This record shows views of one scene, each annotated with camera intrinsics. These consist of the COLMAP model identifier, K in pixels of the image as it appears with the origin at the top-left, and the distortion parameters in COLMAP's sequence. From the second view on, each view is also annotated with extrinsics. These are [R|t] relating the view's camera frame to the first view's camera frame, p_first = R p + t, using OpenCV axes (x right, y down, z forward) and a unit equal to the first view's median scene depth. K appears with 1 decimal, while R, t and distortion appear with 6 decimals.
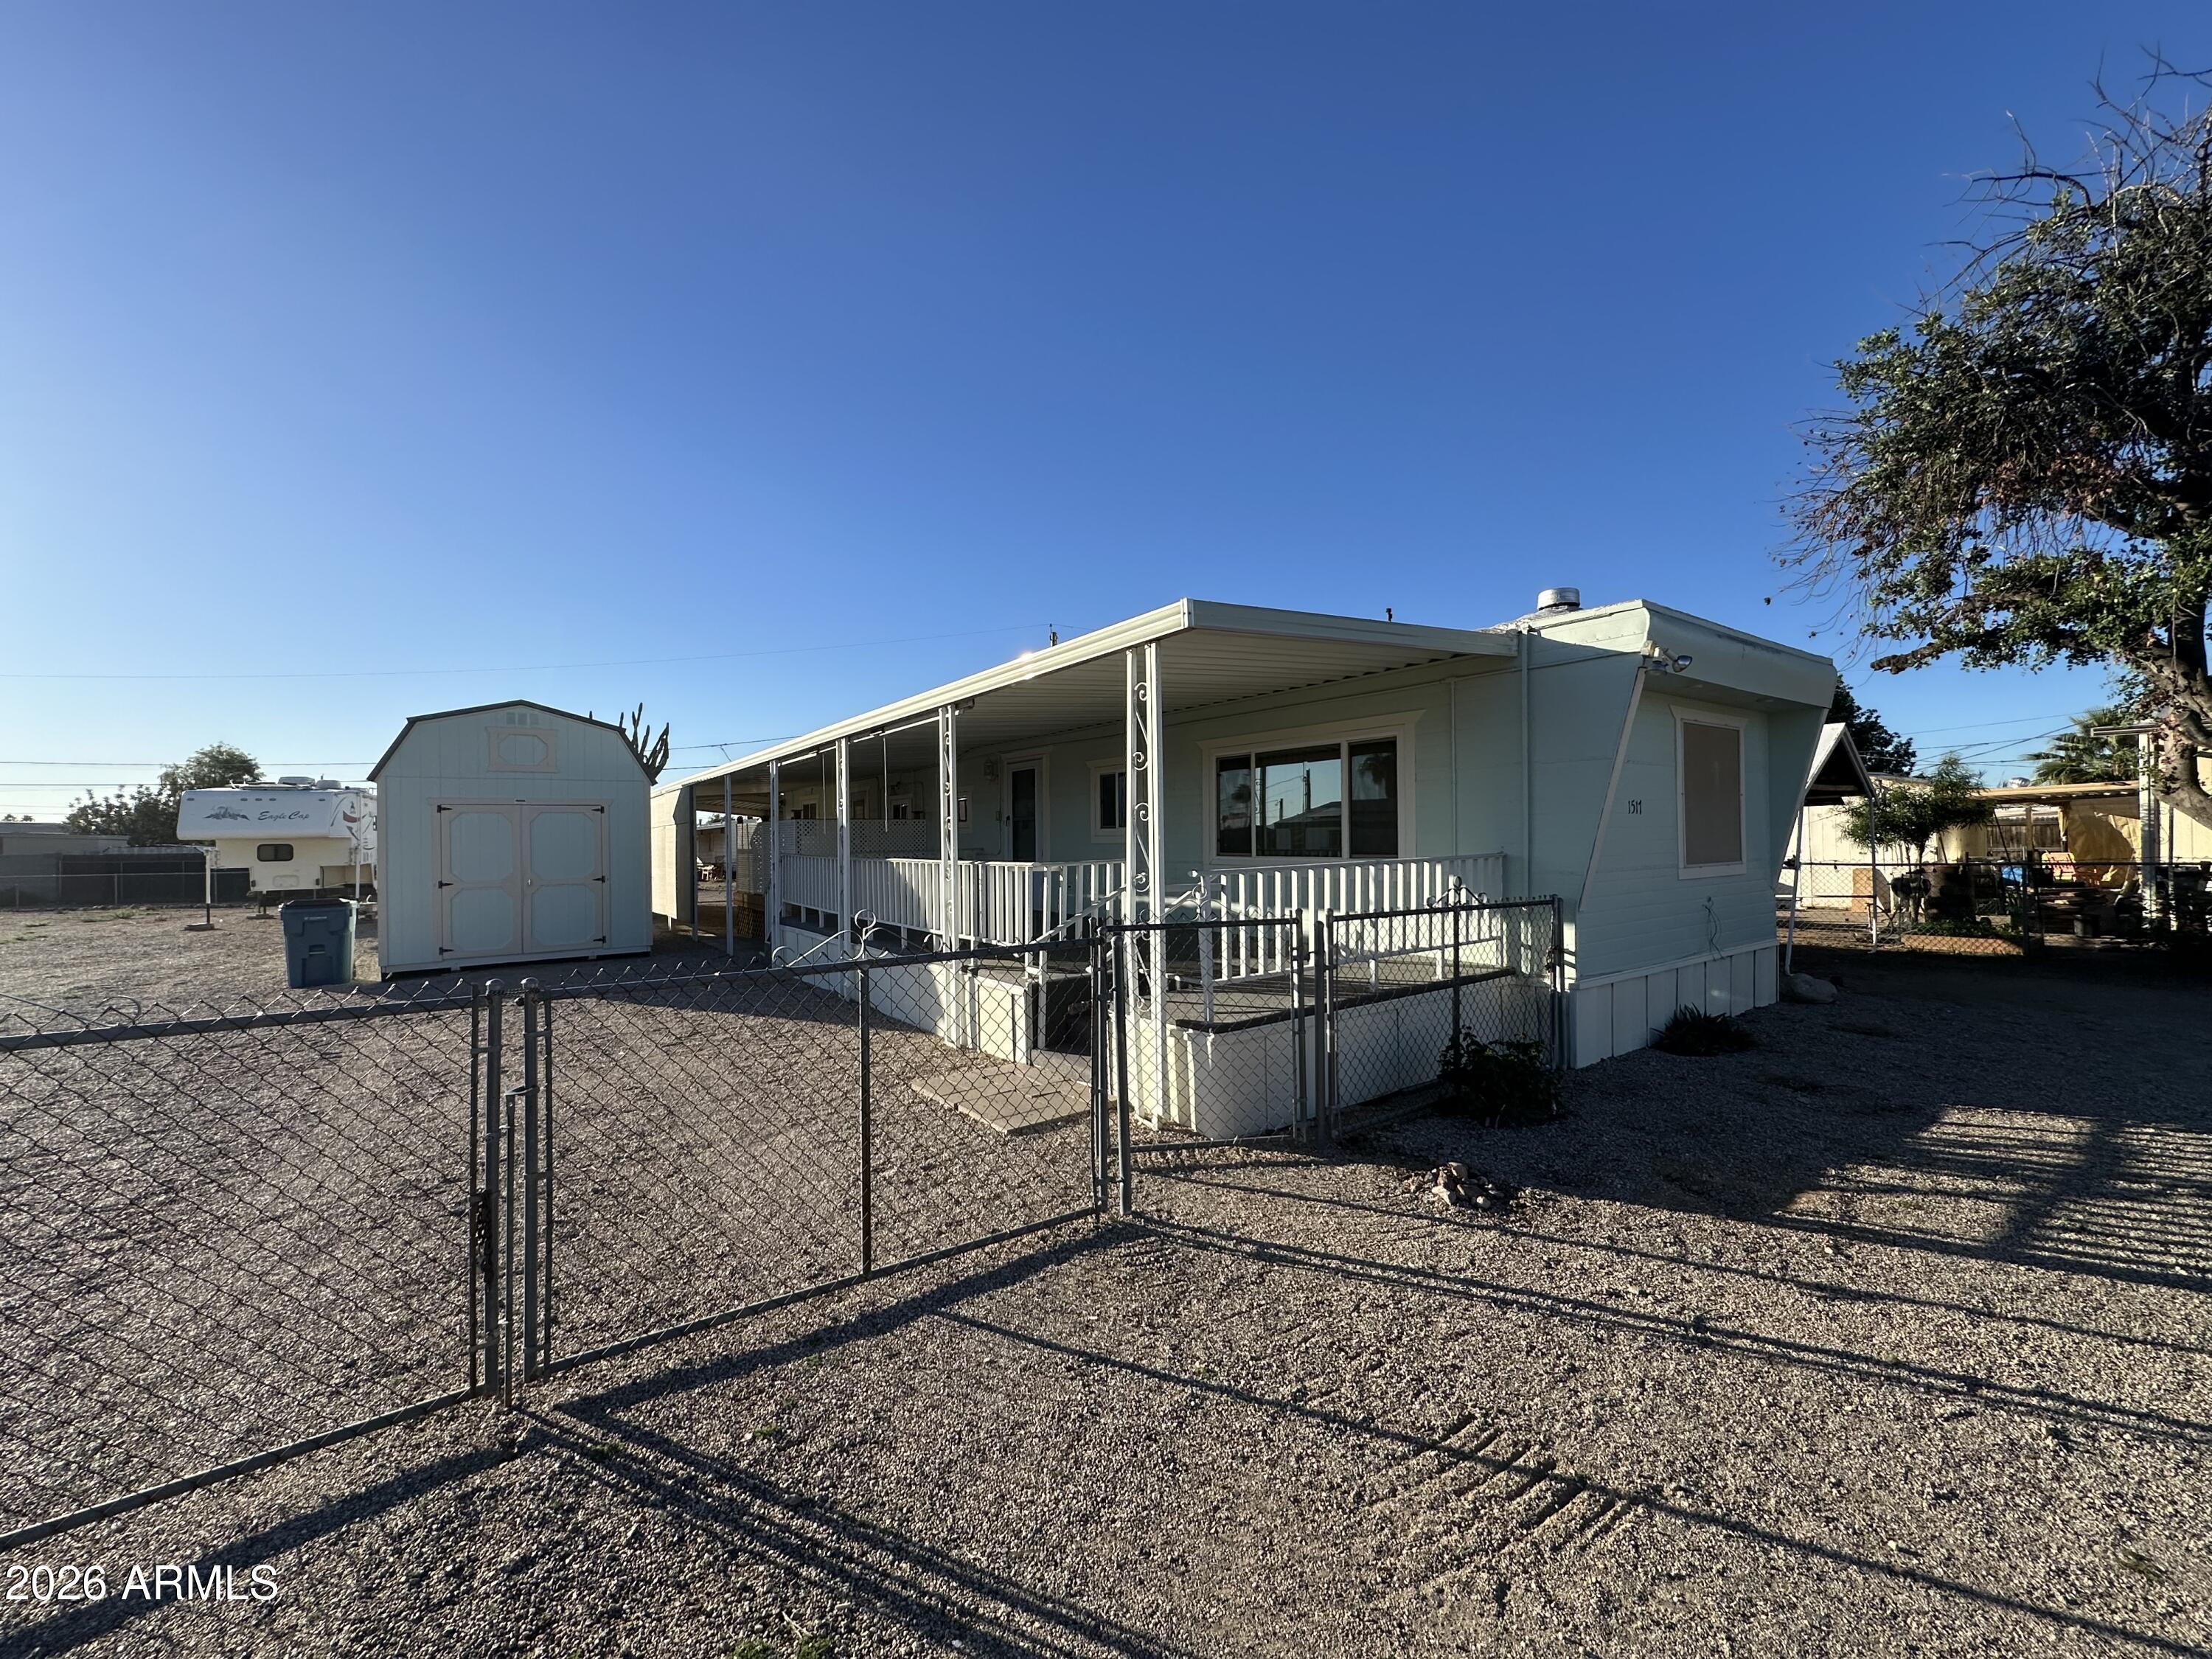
lens RADIAL K [[882.0, 0, 1103.7], [0, 882.0, 831.0], [0, 0, 1]] dist [-0.003097, -0.000522]
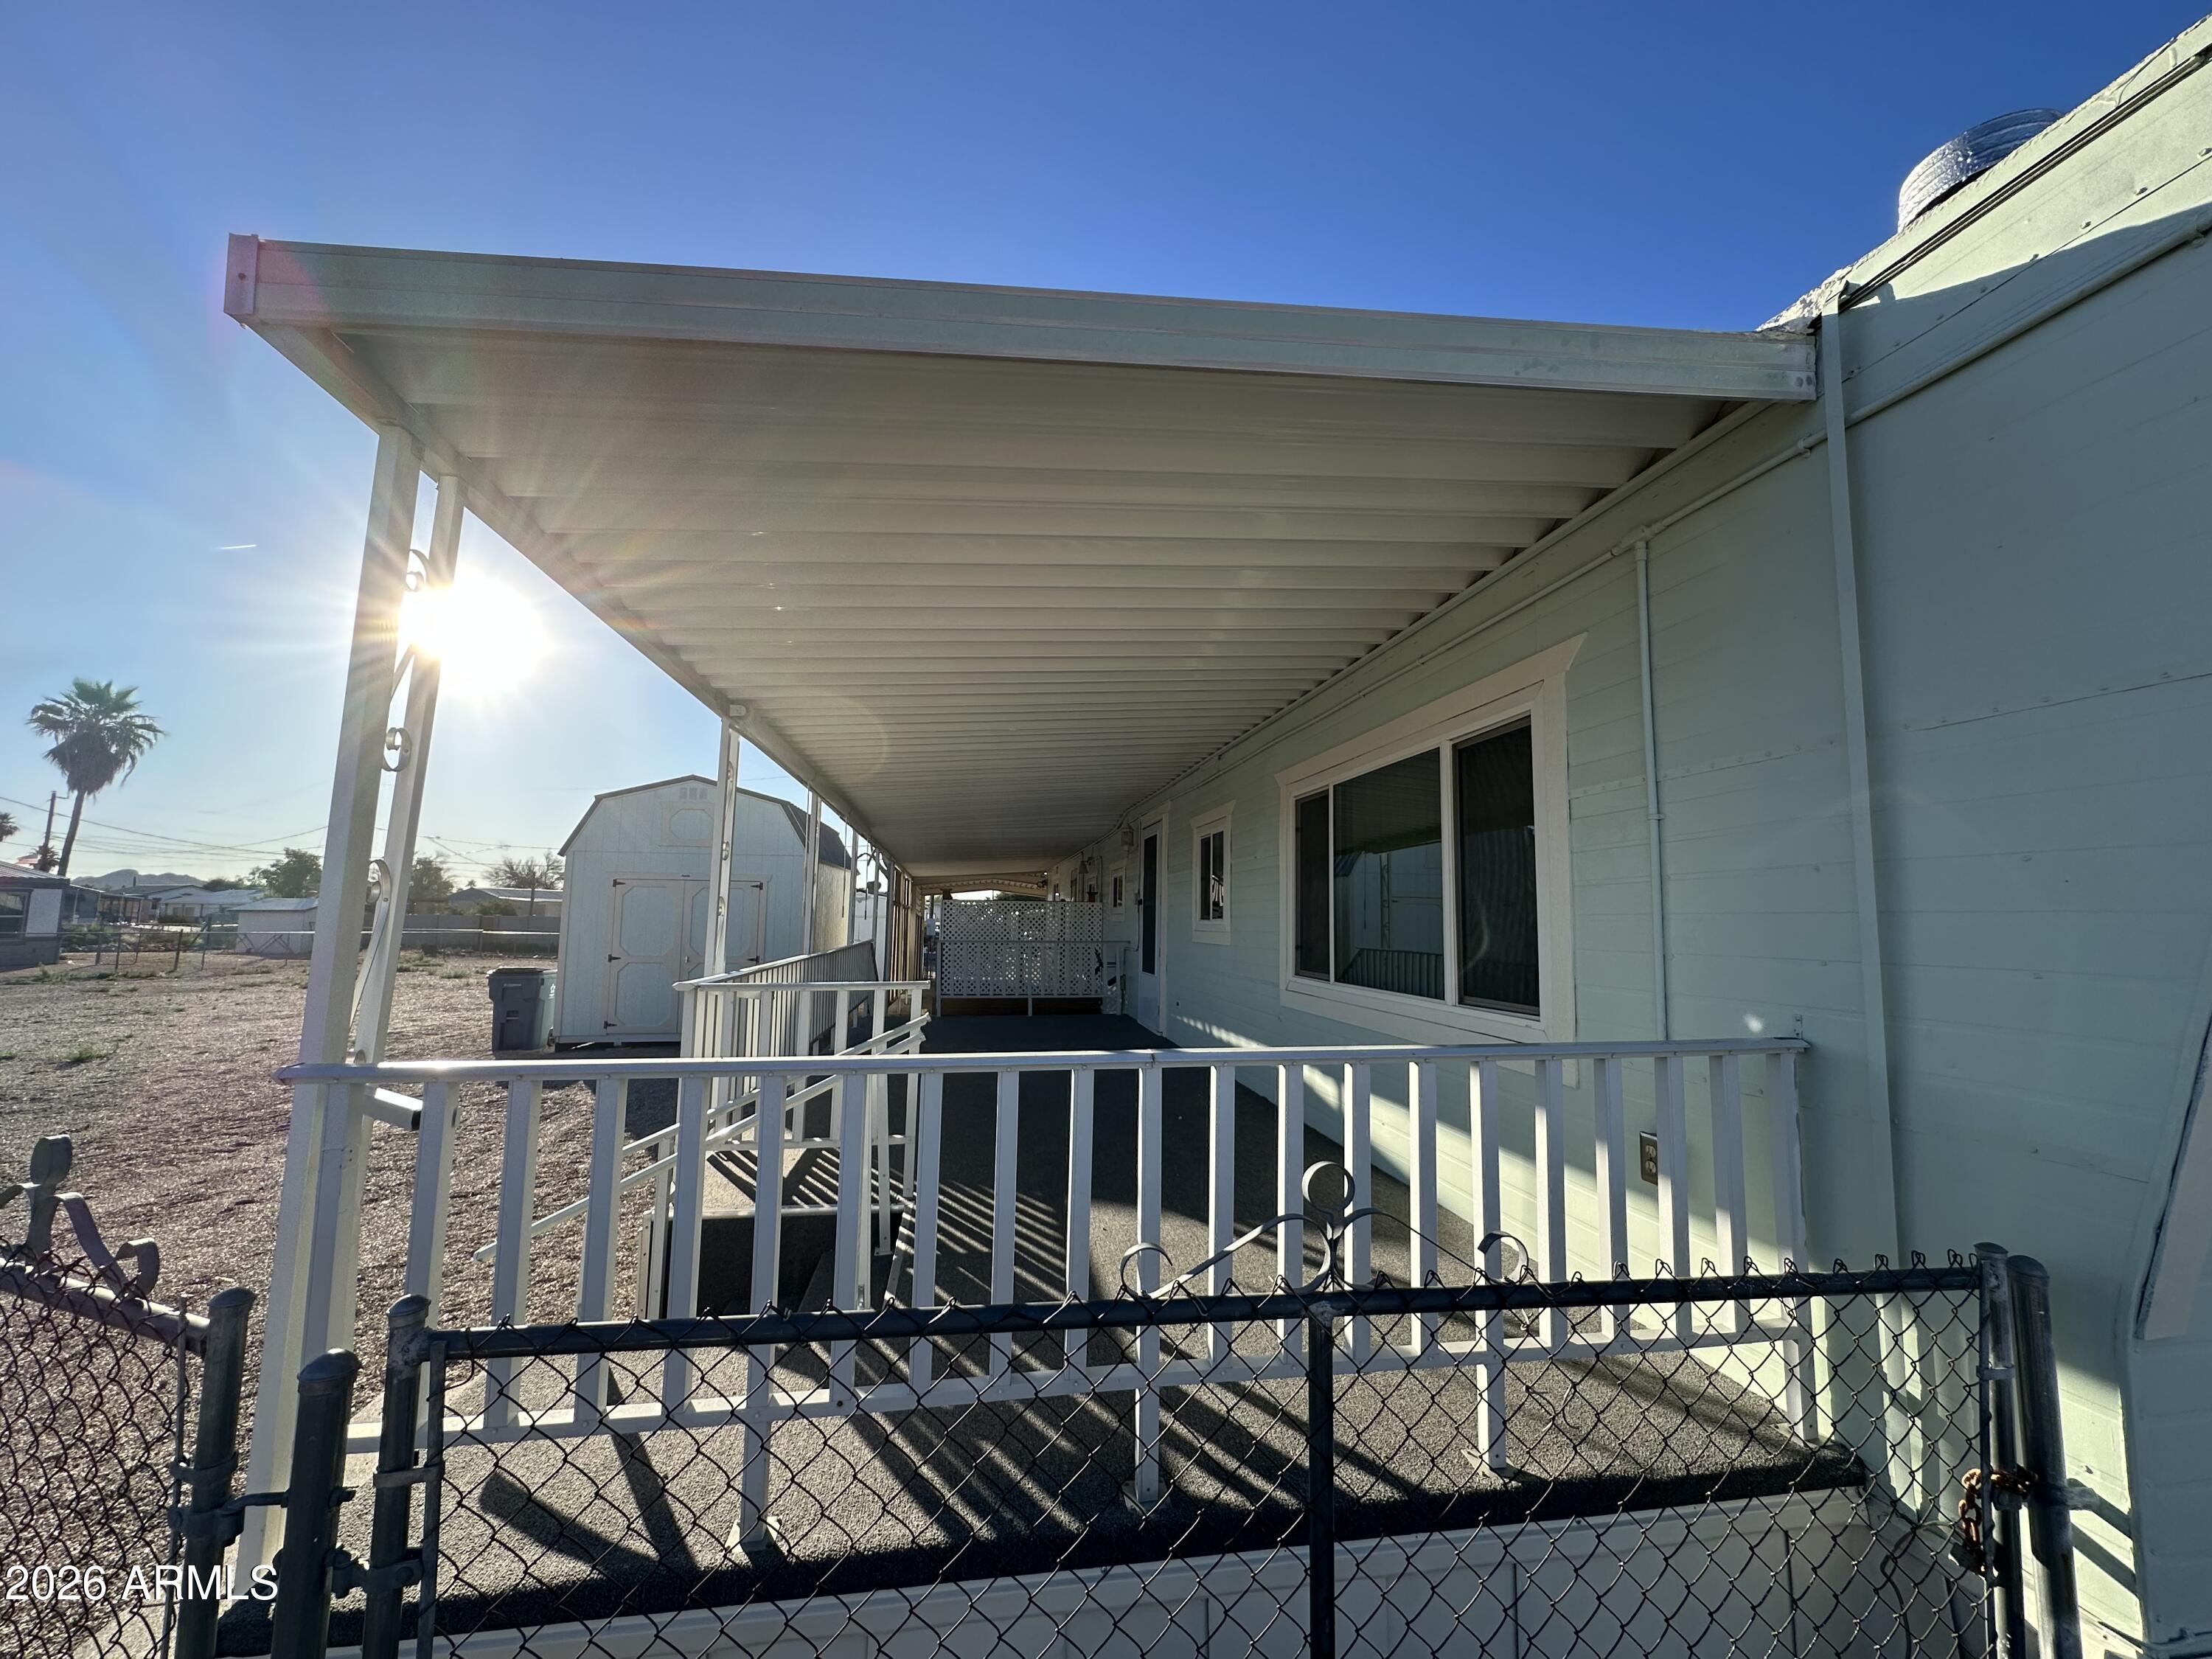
lens RADIAL K [[882.0, 0, 1106.0], [0, 882.0, 828.5], [0, 0, 1]] dist [-0.003097, -0.000522]
pose [[0.890271, -0.021240, -0.454935, 0.382912], [-0.022958, 0.995549, -0.091408, -0.014503], [0.454851, 0.091822, 0.885821, 0.623847]]
